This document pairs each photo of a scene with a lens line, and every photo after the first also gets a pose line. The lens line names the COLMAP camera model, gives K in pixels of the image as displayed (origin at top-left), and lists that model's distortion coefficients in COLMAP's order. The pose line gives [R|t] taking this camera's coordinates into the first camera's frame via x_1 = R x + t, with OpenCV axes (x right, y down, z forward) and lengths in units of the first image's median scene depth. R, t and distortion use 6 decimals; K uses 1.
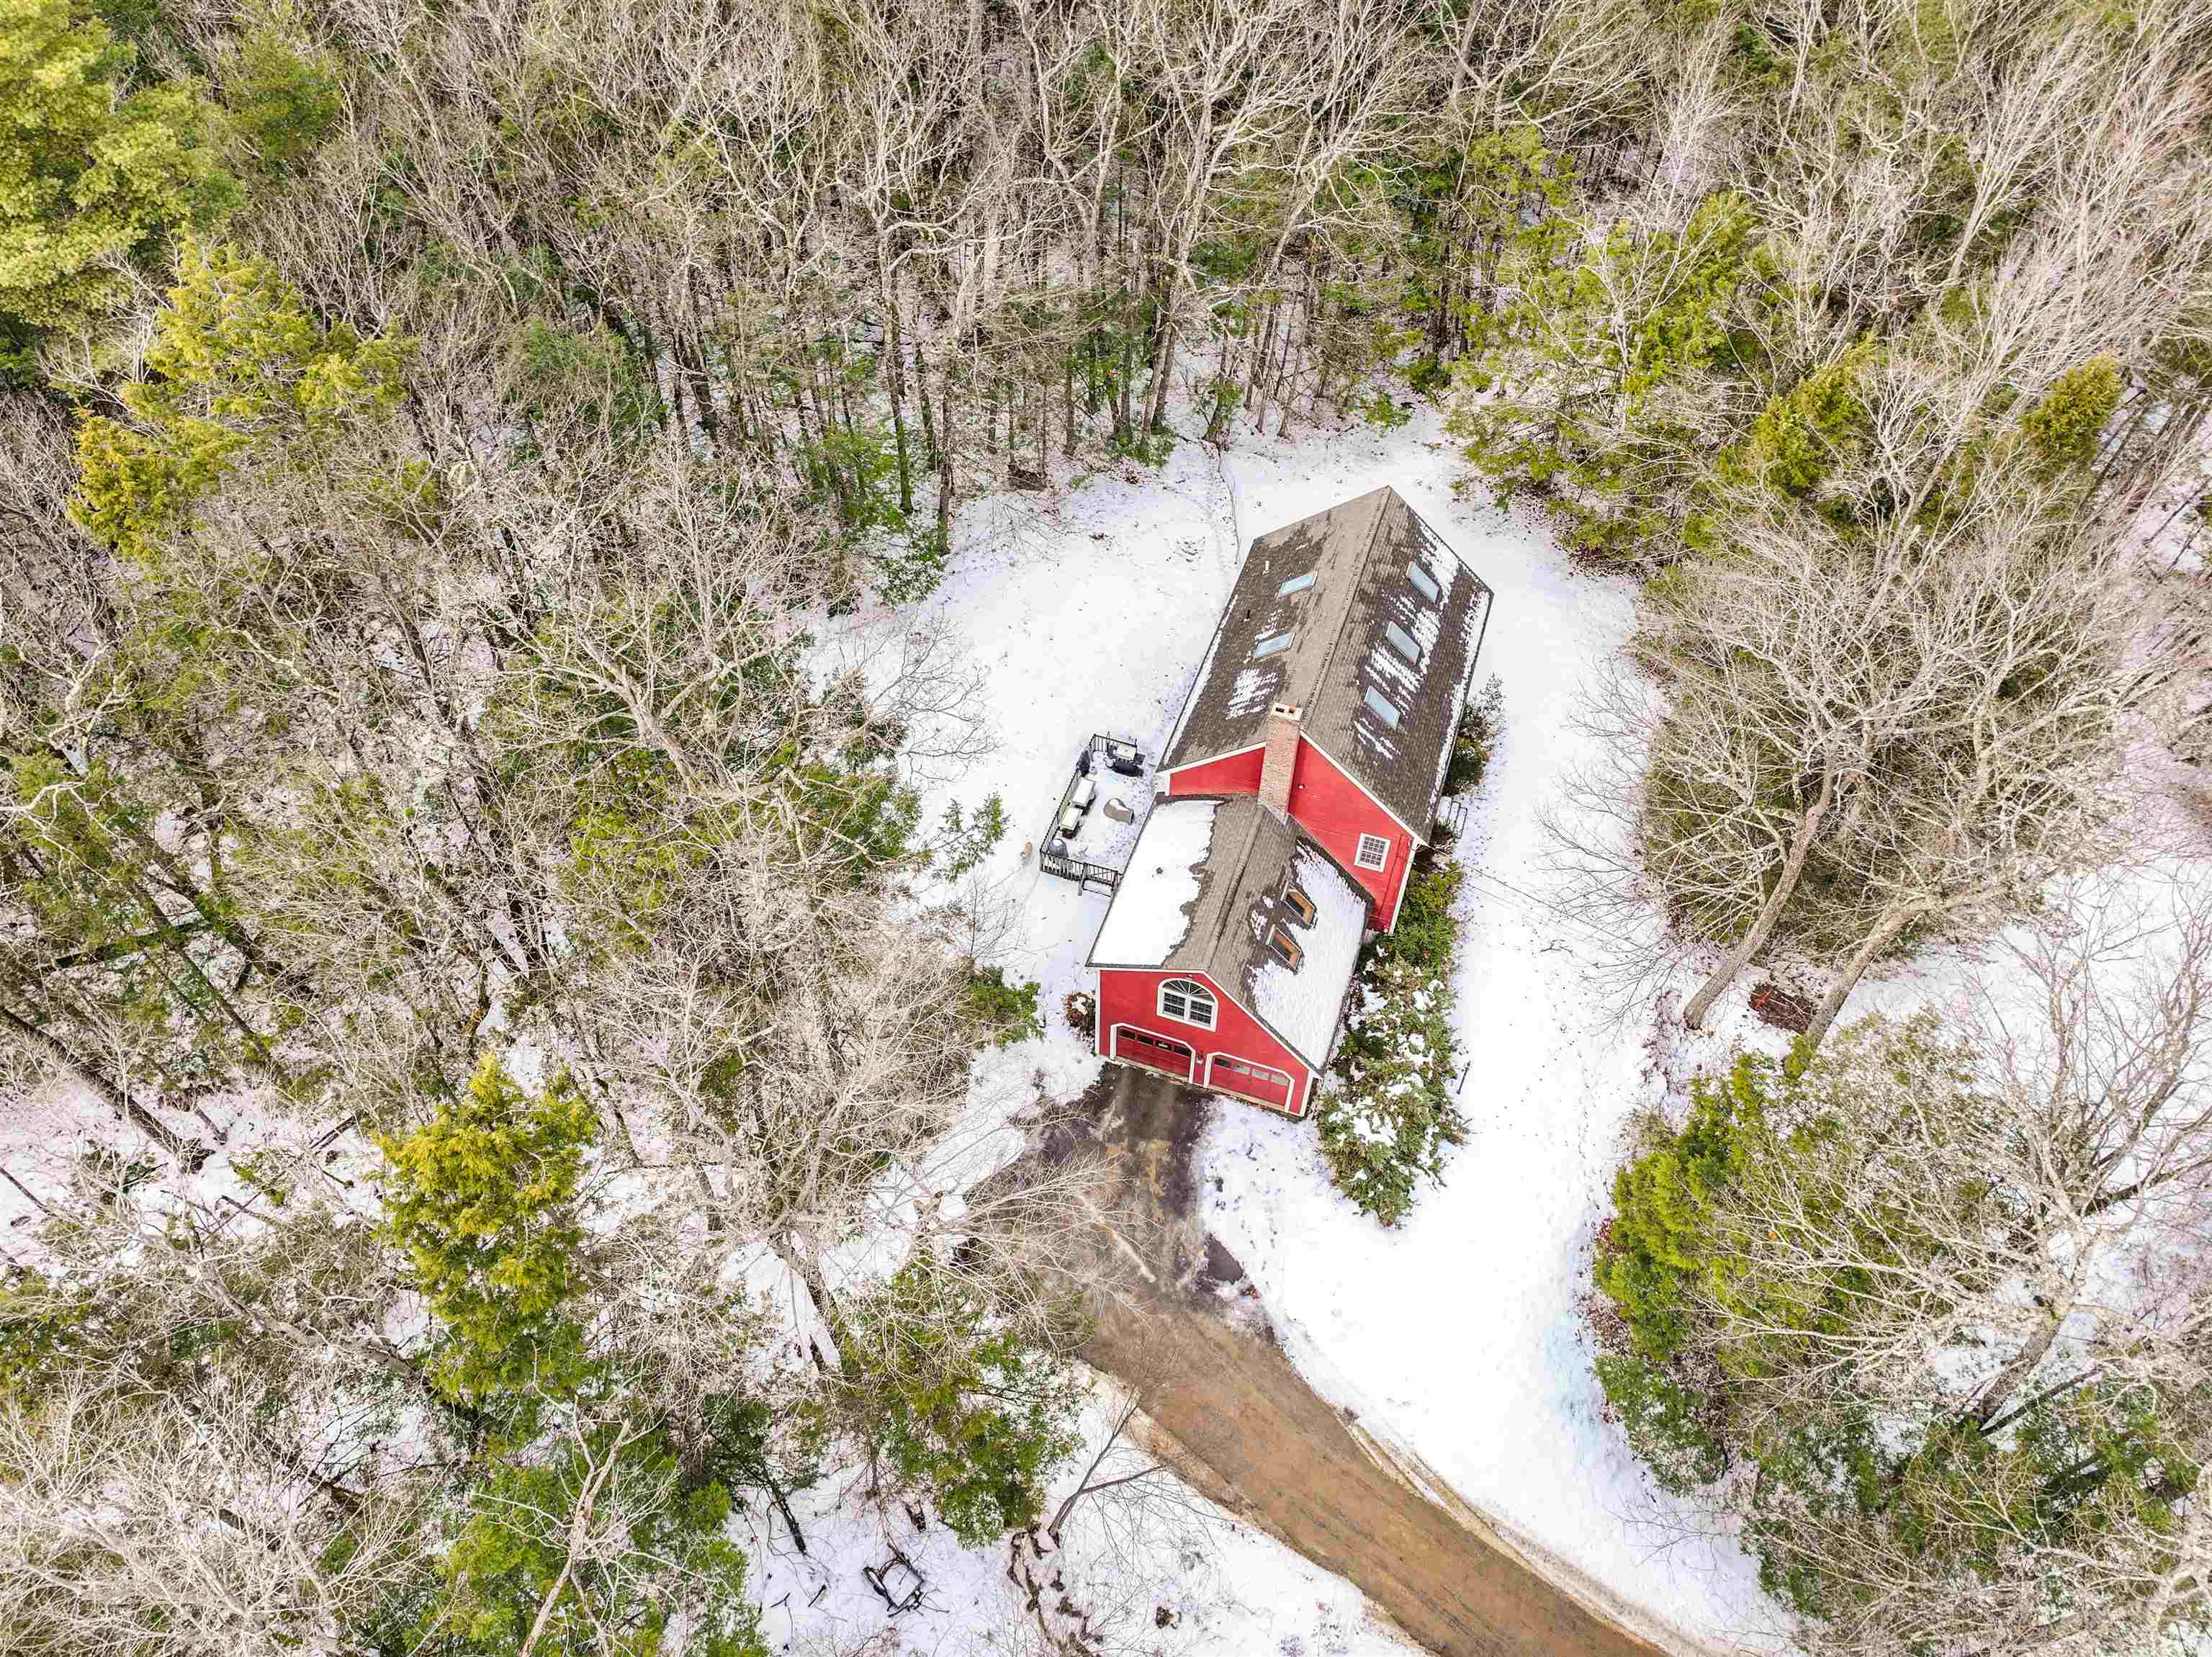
lens RADIAL K [[1571.0, 0, 1108.7], [0, 1571.0, 828.0], [0, 0, 1]] dist [-0.007285, 0.022590]
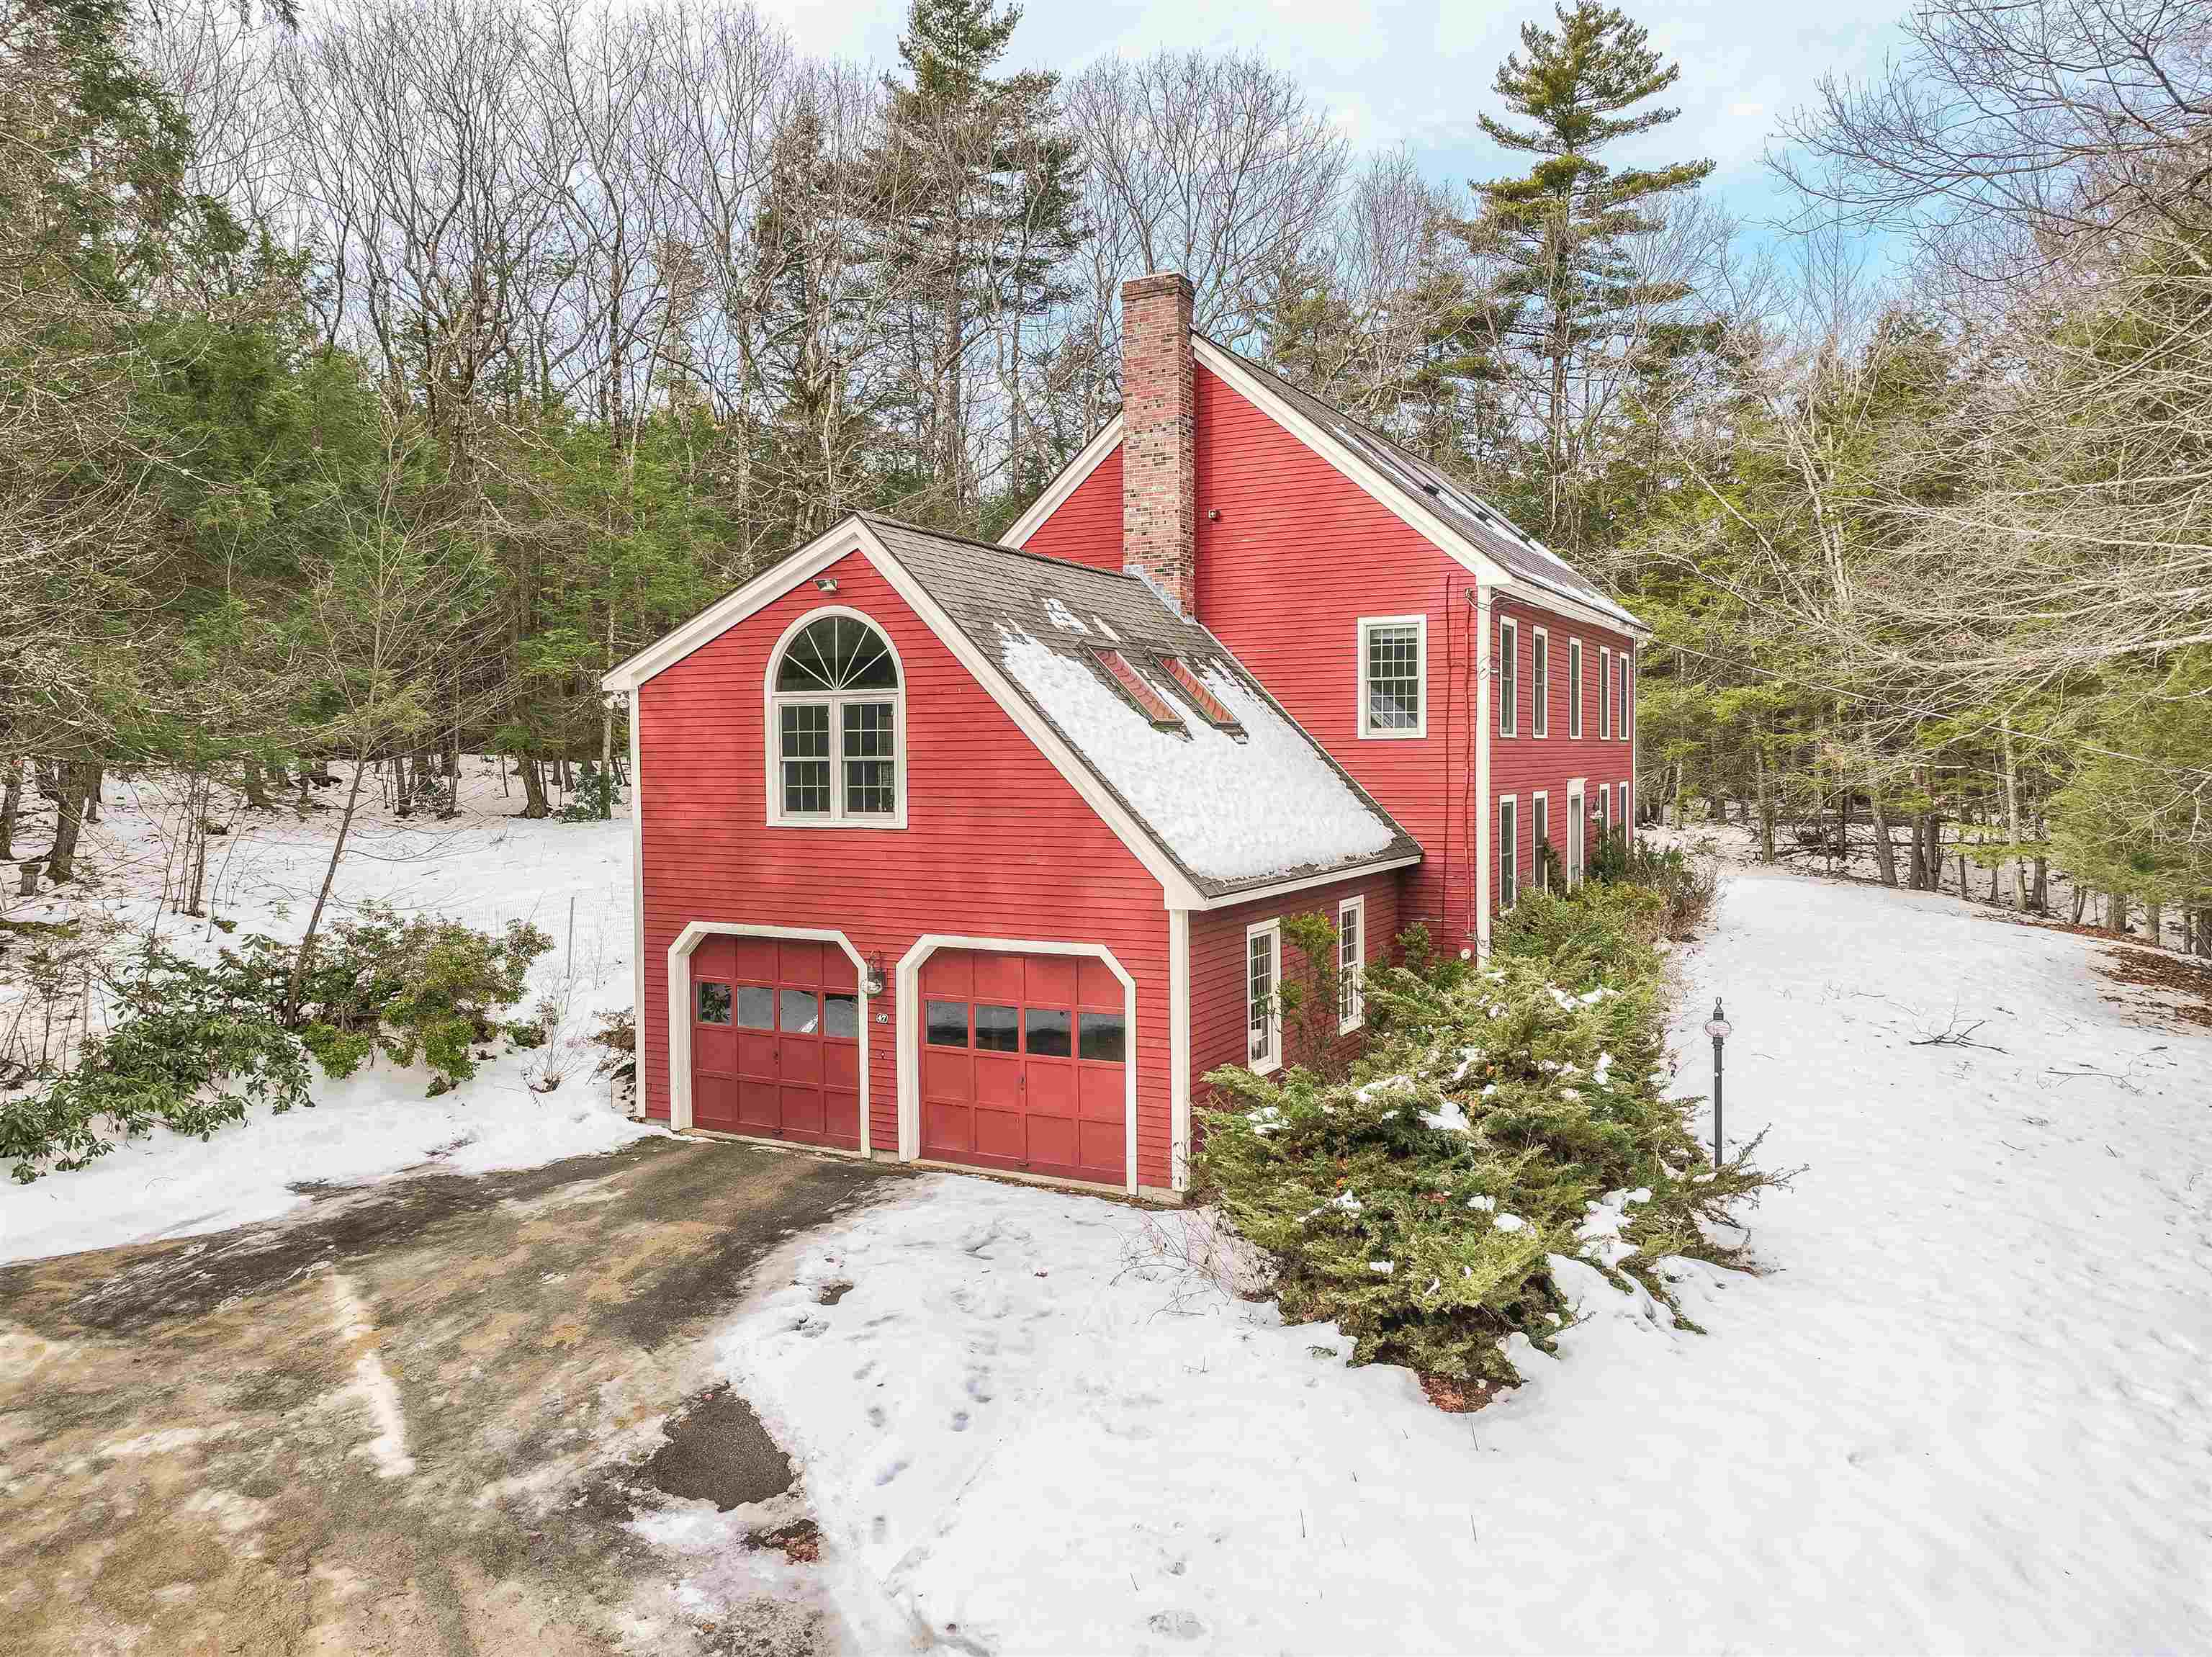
lens RADIAL K [[1571.0, 0, 1104.7], [0, 1571.0, 827.7], [0, 0, 1]] dist [-0.007285, 0.022590]
pose [[0.989986, 0.002017, -0.141151, 0.156082], [-0.106719, 0.665219, -0.738983, 0.371049], [0.092405, 0.746646, 0.658772, 0.770736]]
